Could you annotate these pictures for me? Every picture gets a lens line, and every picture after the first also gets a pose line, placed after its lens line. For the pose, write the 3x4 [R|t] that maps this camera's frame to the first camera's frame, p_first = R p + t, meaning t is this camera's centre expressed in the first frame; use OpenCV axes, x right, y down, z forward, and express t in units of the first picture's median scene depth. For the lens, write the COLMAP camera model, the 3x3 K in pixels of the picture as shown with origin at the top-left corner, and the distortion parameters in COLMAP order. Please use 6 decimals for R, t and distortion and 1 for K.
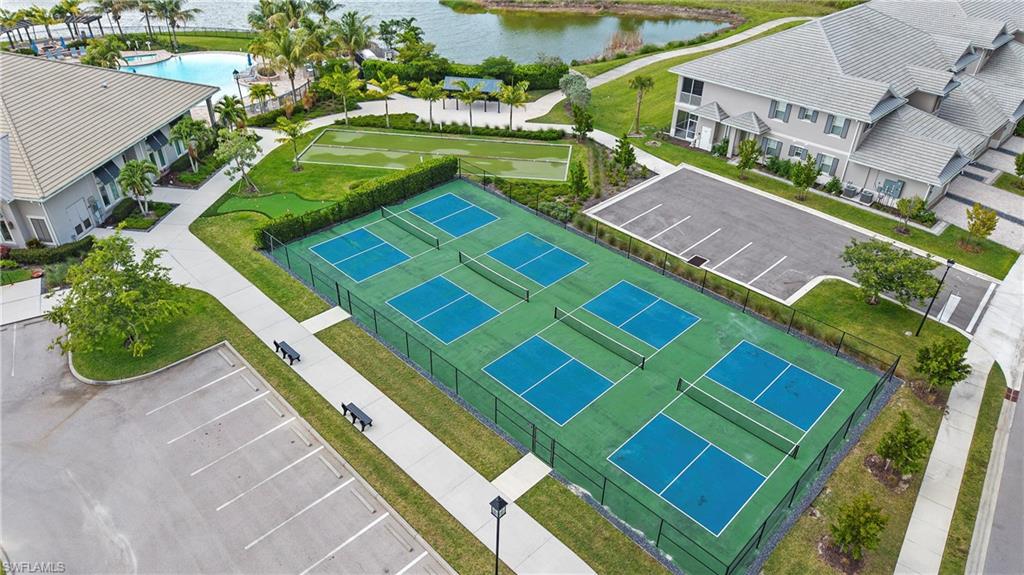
lens RADIAL K [[660.1, 0, 512.0], [0, 660.1, 287.5], [0, 0, 1]] dist [0.006356, 0.001238]
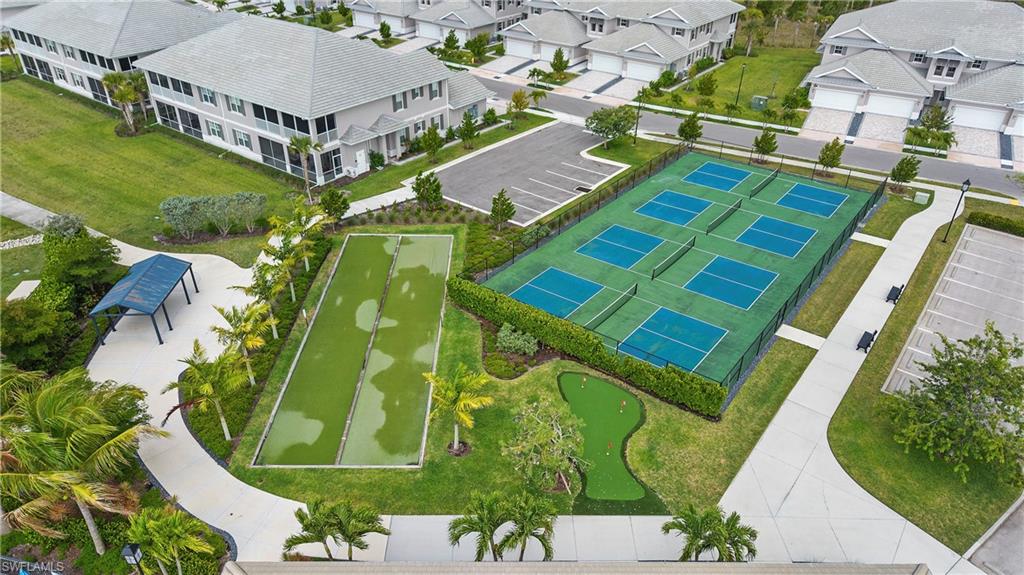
lens RADIAL K [[698.3, 0, 512.0], [0, 698.3, 287.5], [0, 0, 1]] dist [0.005644, 0.001656]
pose [[-0.127600, -0.529747, 0.838502, -0.829755], [0.549860, 0.665817, 0.504324, -0.599265], [-0.825453, 0.525410, 0.206328, 0.848039]]
